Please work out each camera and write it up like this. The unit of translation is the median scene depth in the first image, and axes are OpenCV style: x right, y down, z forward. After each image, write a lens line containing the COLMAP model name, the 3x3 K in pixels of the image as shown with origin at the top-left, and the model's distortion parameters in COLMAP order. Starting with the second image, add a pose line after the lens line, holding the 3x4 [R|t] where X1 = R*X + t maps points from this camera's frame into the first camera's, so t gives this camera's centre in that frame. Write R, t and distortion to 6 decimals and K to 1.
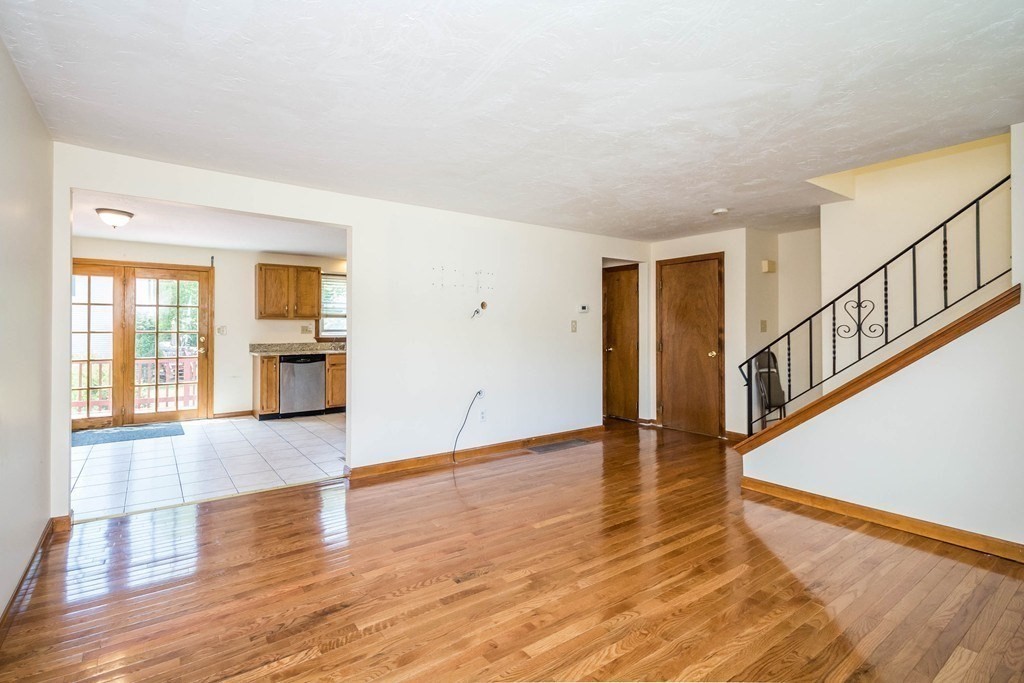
lens RADIAL K [[481.6, 0, 482.3], [0, 481.6, 324.7], [0, 0, 1]] dist [0.021215, -0.000144]
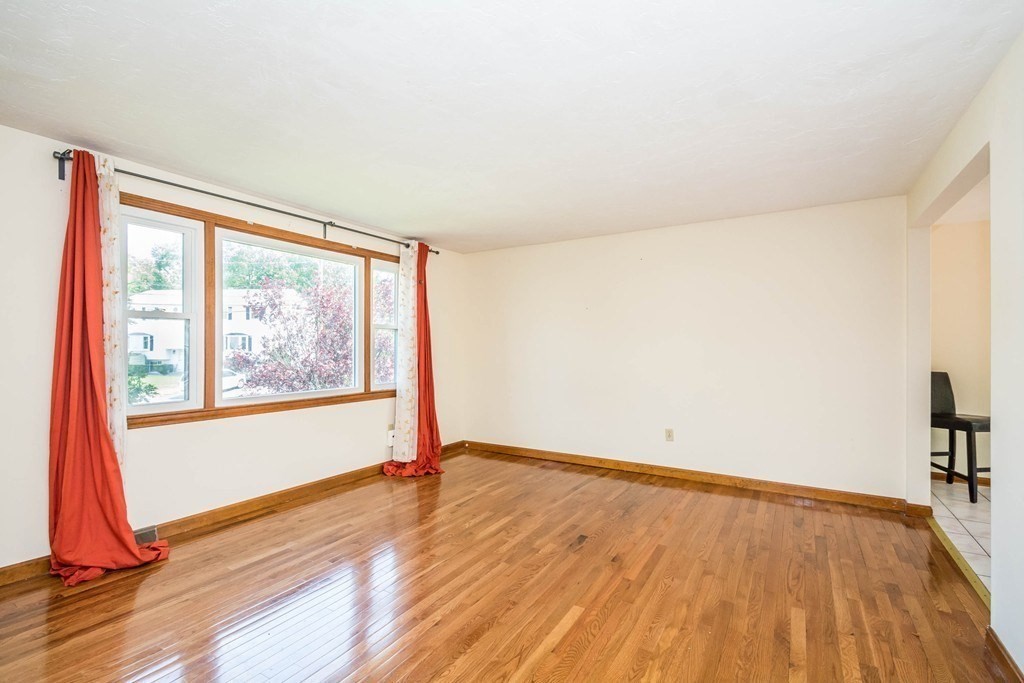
lens RADIAL K [[458.5, 0, 501.1], [0, 458.5, 347.8], [0, 0, 1]] dist [0.000318, -0.000188]
pose [[-0.928944, -0.000922, -0.370219, 0.226378], [0.002030, 0.999969, -0.007584, 0.011075], [0.370214, -0.007797, -0.928914, 0.764707]]
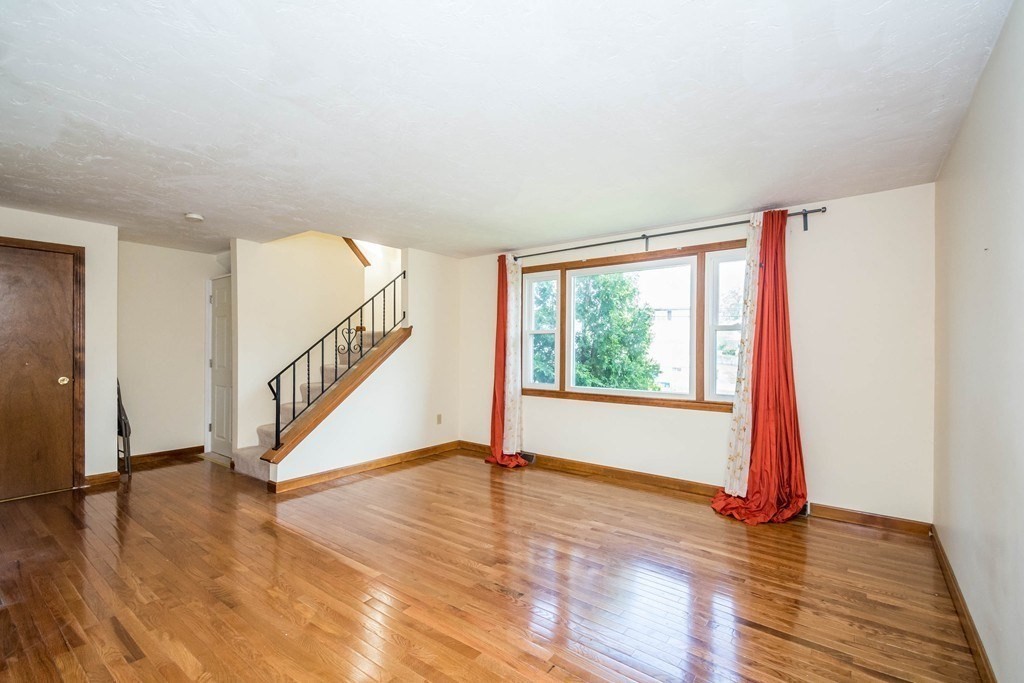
lens RADIAL K [[447.6, 0, 516.9], [0, 447.6, 350.4], [0, 0, 1]] dist [0.014269, -0.000638]
pose [[-0.305953, -0.004721, 0.952035, -0.349913], [-0.011444, 0.999934, 0.001280, 0.004898], [-0.951978, -0.010503, -0.305986, 0.479907]]
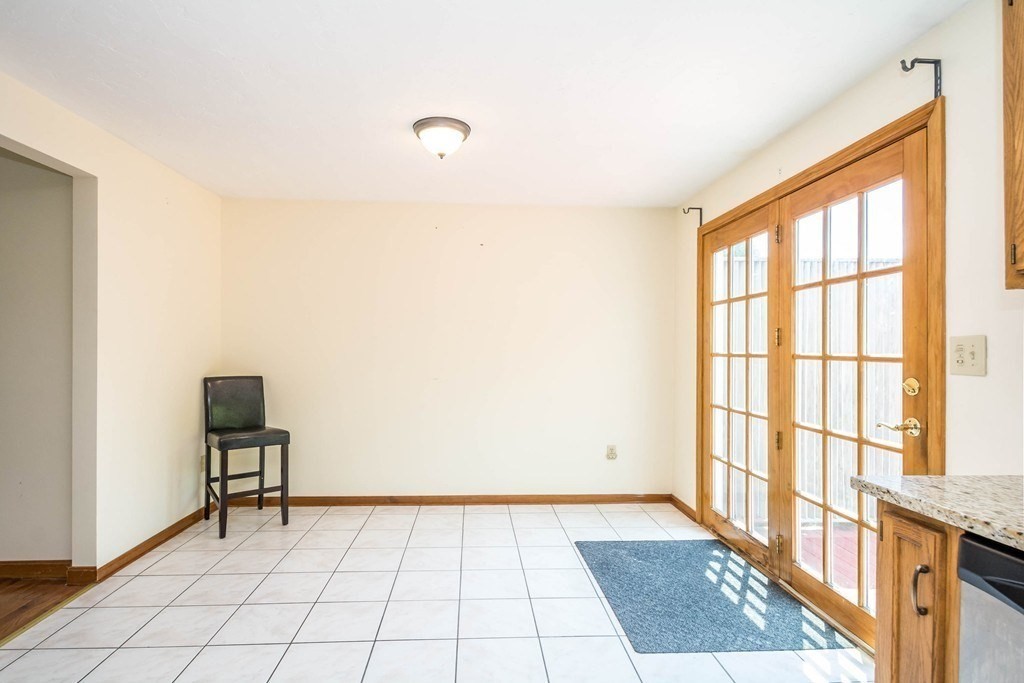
lens RADIAL K [[534.0, 0, 511.6], [0, 534.0, 349.0], [0, 0, 1]] dist [0.001418, -0.000208]
pose [[-0.514956, -0.002010, -0.857214, -0.216846], [0.001607, 0.999993, -0.003310, 0.010157], [0.857215, -0.003082, -0.514949, 0.992882]]
